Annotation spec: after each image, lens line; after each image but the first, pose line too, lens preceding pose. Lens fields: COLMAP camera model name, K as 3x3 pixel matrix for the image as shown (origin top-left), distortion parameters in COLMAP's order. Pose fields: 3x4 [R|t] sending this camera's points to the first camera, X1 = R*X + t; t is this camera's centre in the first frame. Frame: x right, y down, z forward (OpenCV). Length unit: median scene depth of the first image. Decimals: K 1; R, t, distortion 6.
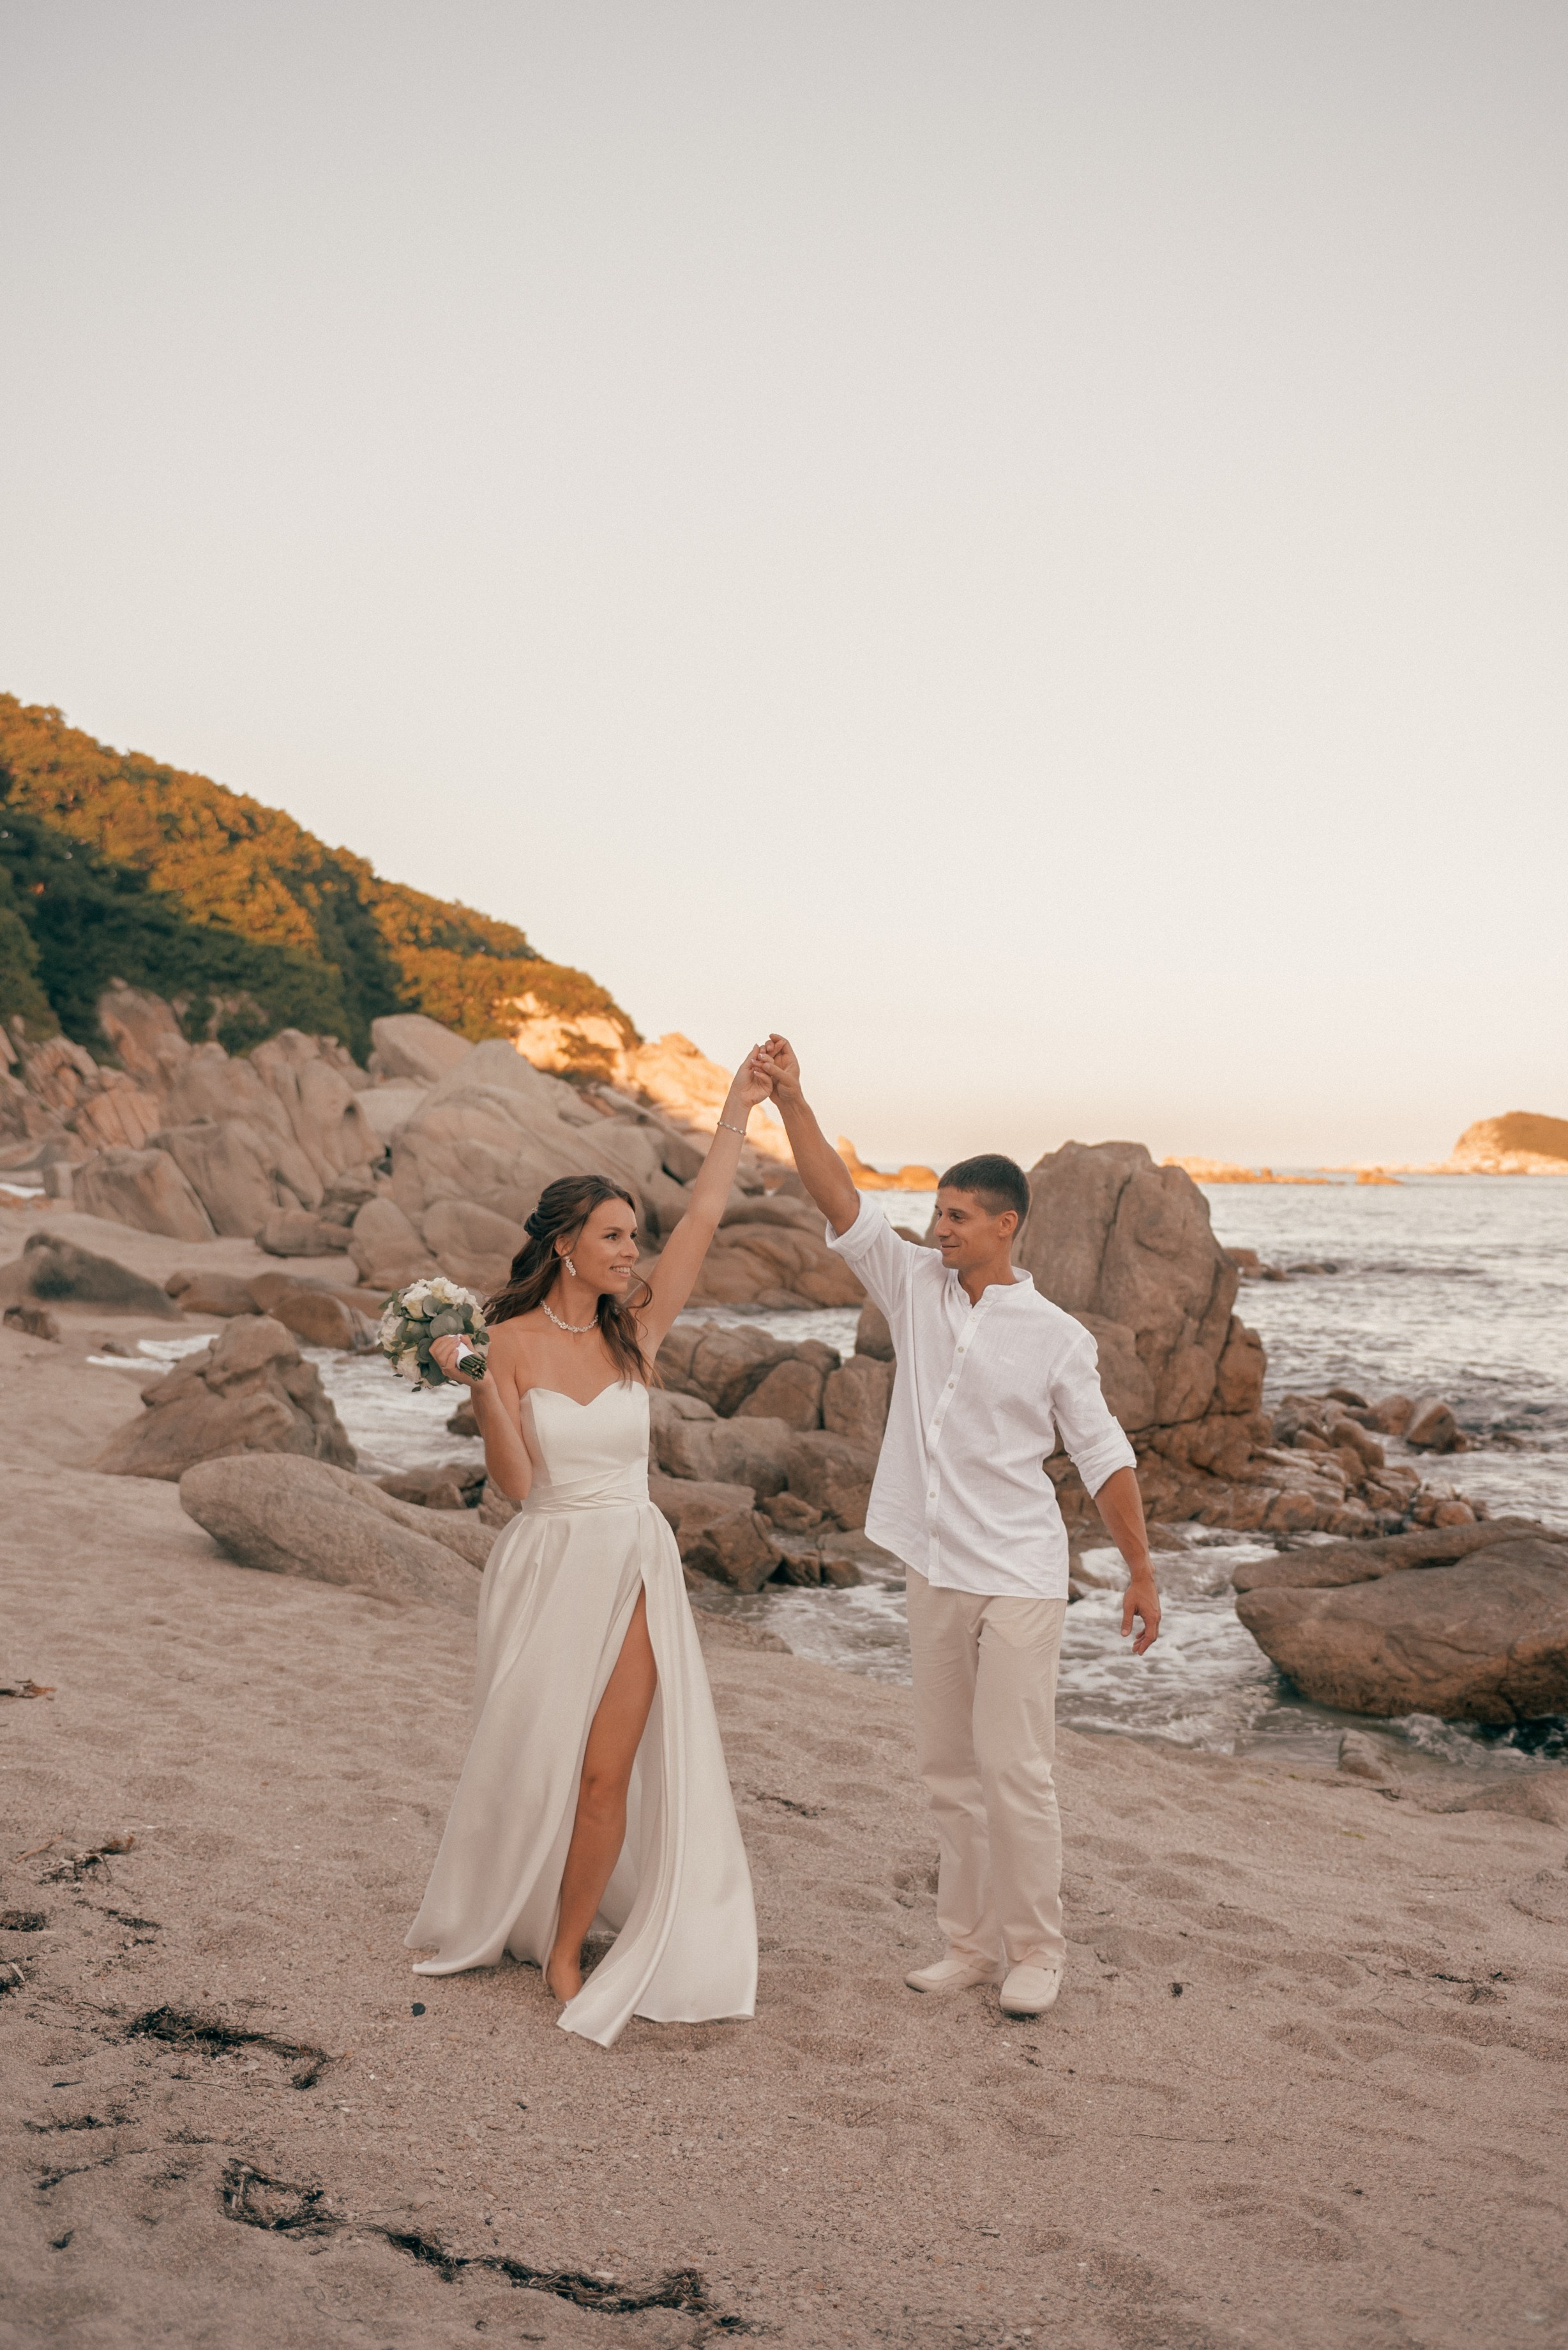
lens RADIAL K [[2482.9, 0, 780.6], [0, 2482.9, 1165.9], [0, 0, 1]] dist [-0.014385, 0.044584]
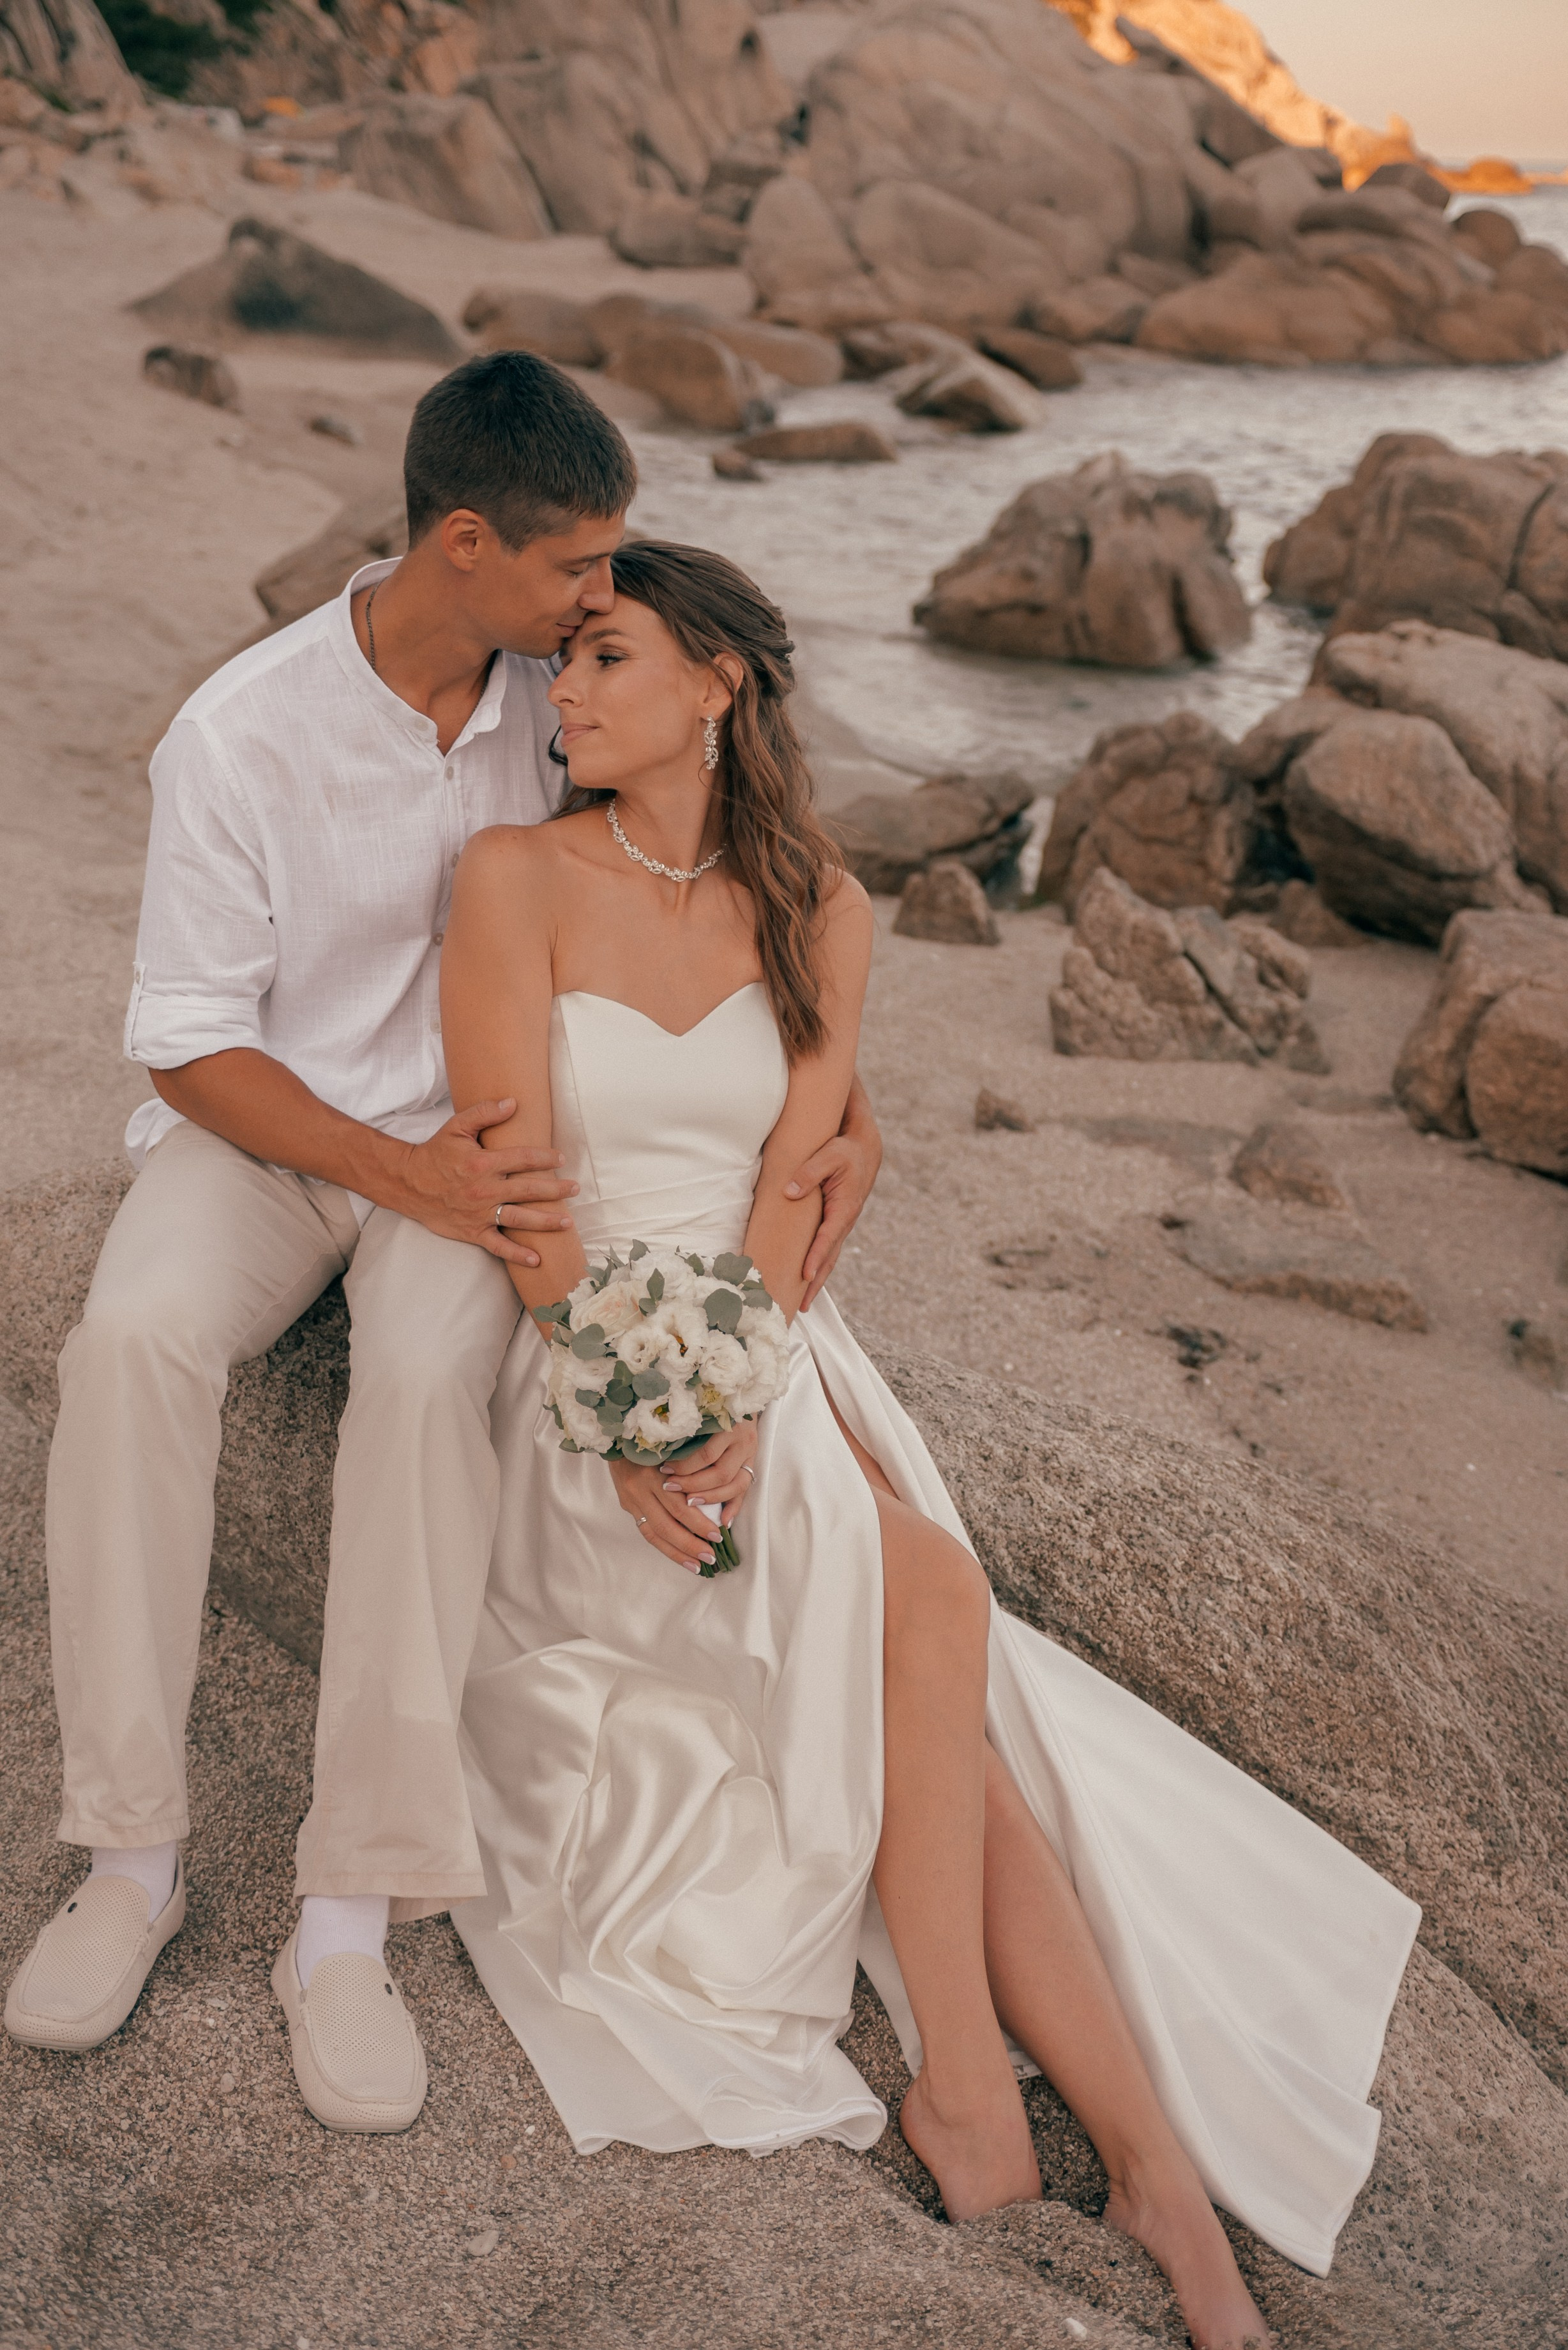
lens RADIAL K [[2918.6, 0, 774.0], [0, 2918.6, 1176.5], [0, 0, 1]] dist [0.014615, 0.111700]
pose [[0.986377, 0.070793, -0.148486, -0.006575], [-0.018082, 0.943851, 0.329877, 0.001455], [0.163502, -0.322698, 0.932273, 0.039756]]
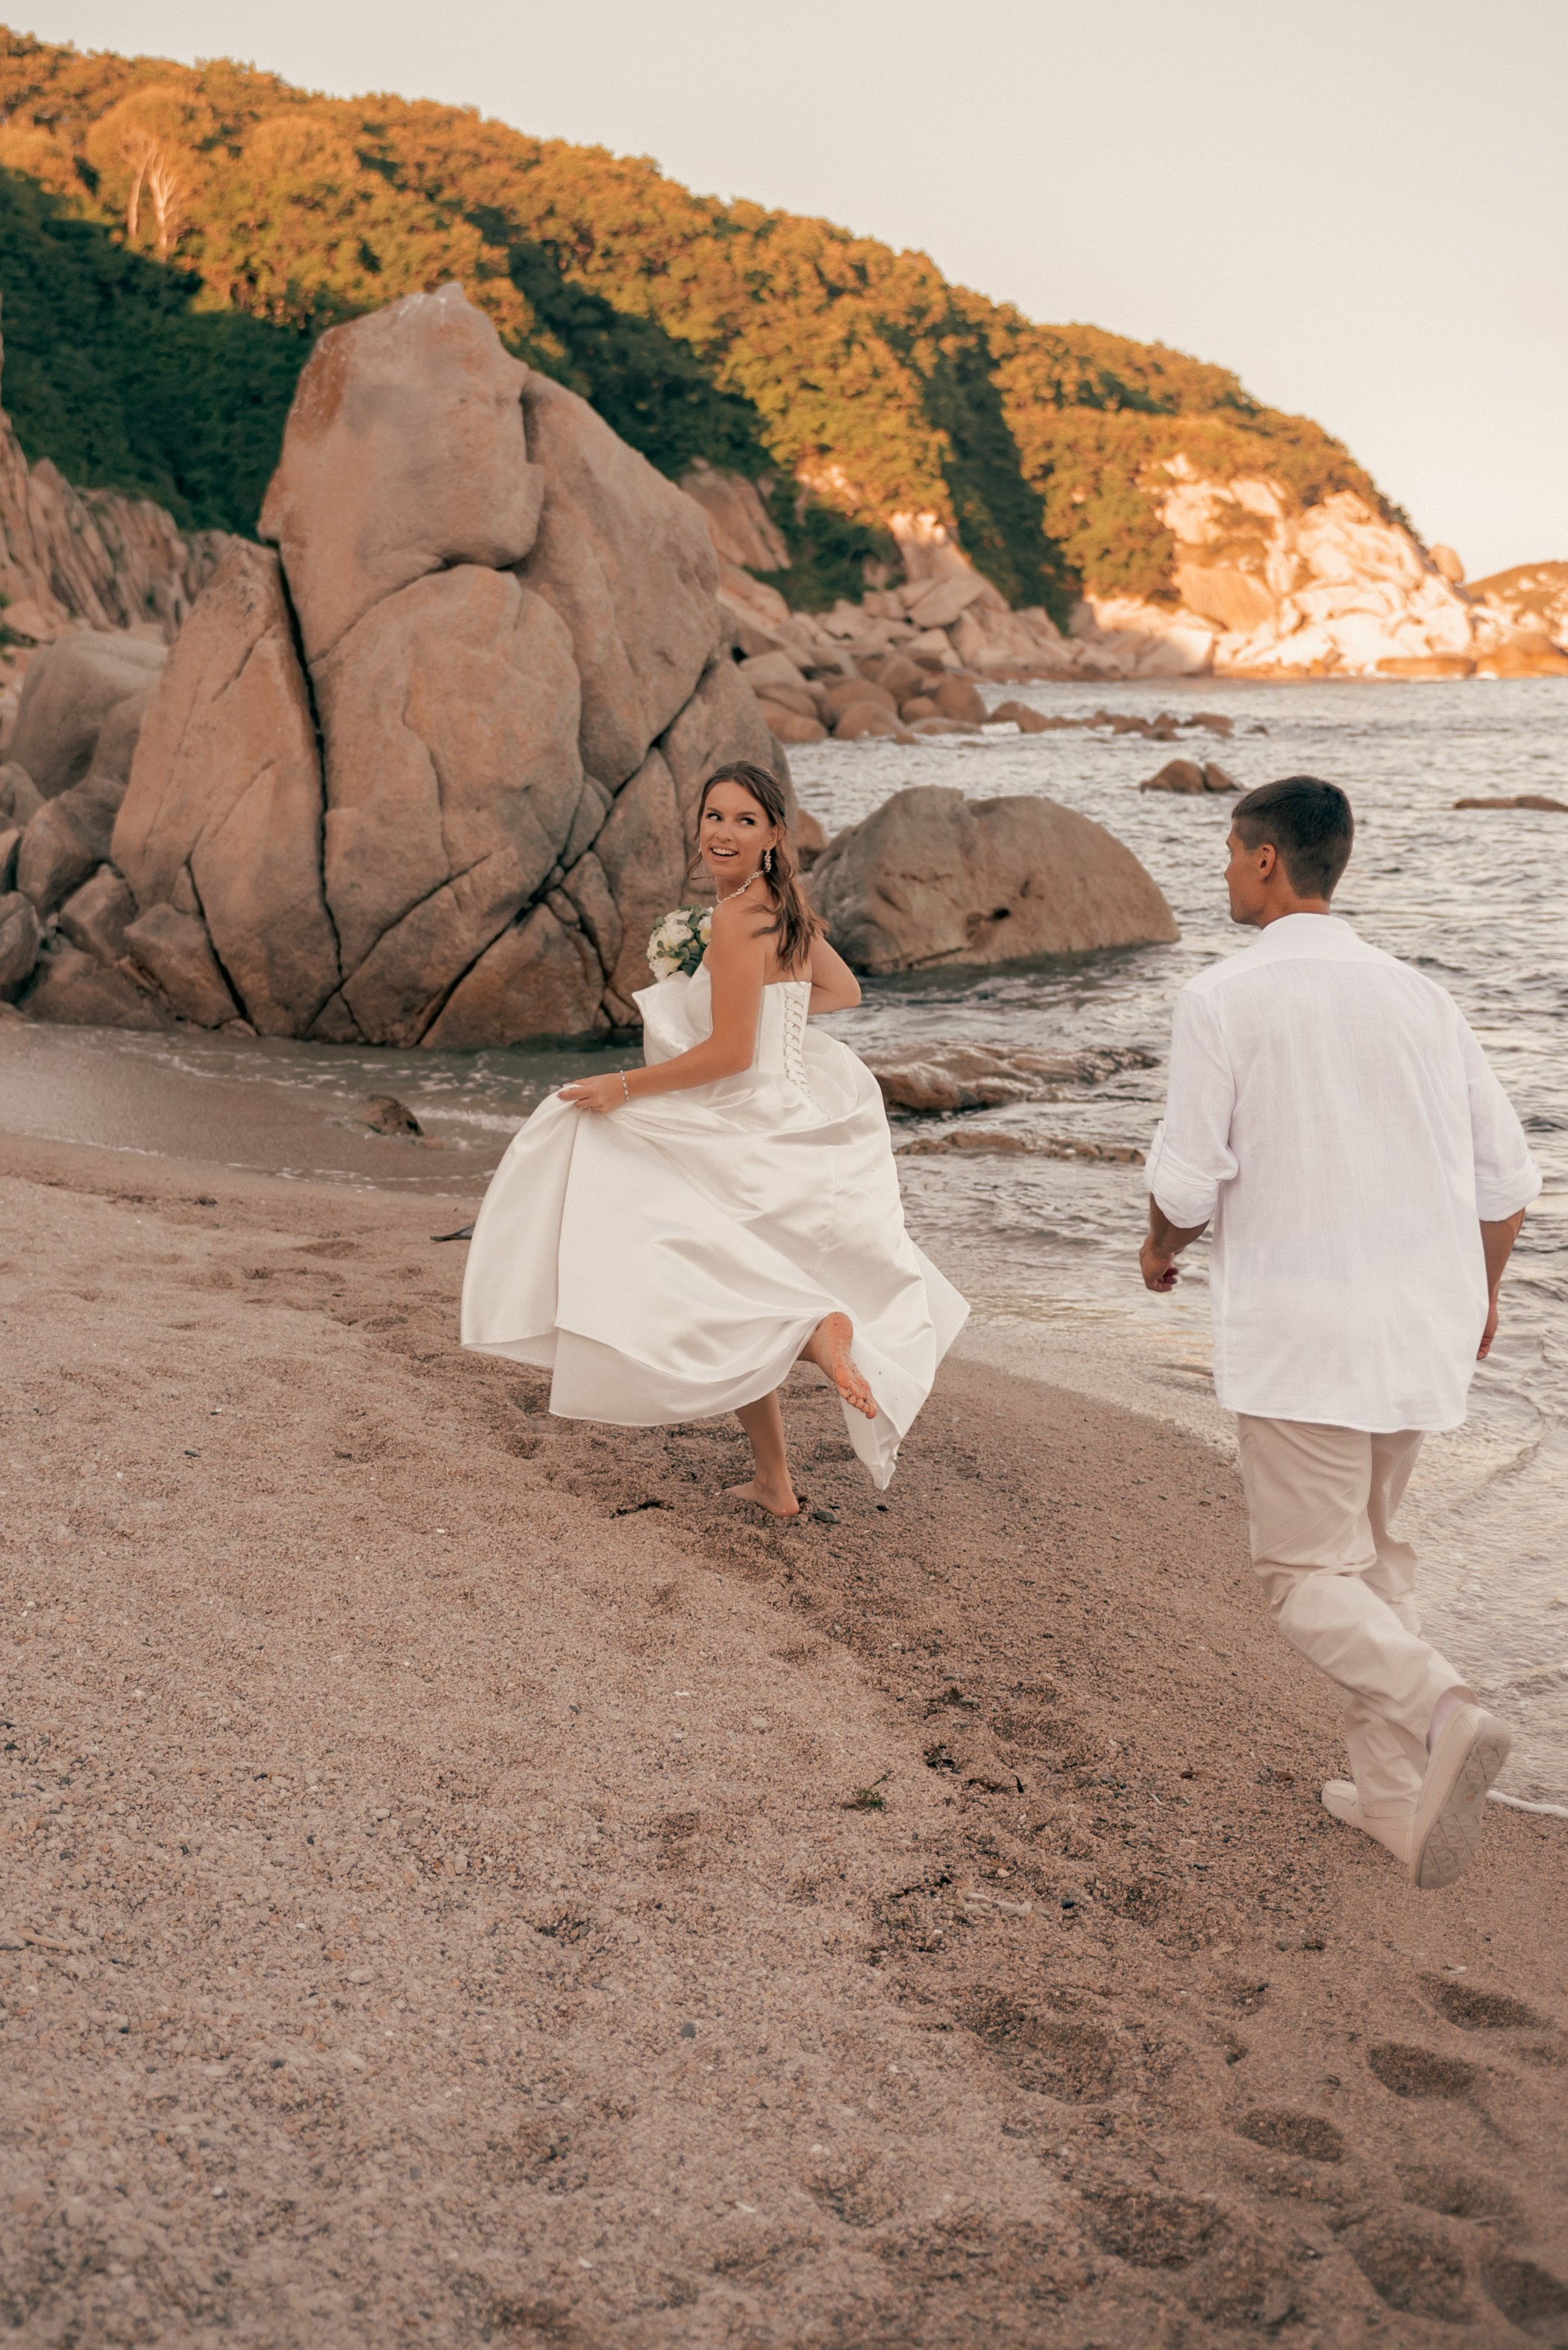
lens RADIAL K [[3117.7, 0, 646.8], [0, 3117.7, 981.6], [0, 0, 1]] dist [-0.004143, 0.075086]
pose [[0.936909, 0.020713, -0.348958, 0.120141], [0.014999, 0.994942, 0.099327, 0.002609], [0.349250, -0.098294, 0.931860, -0.103760]]
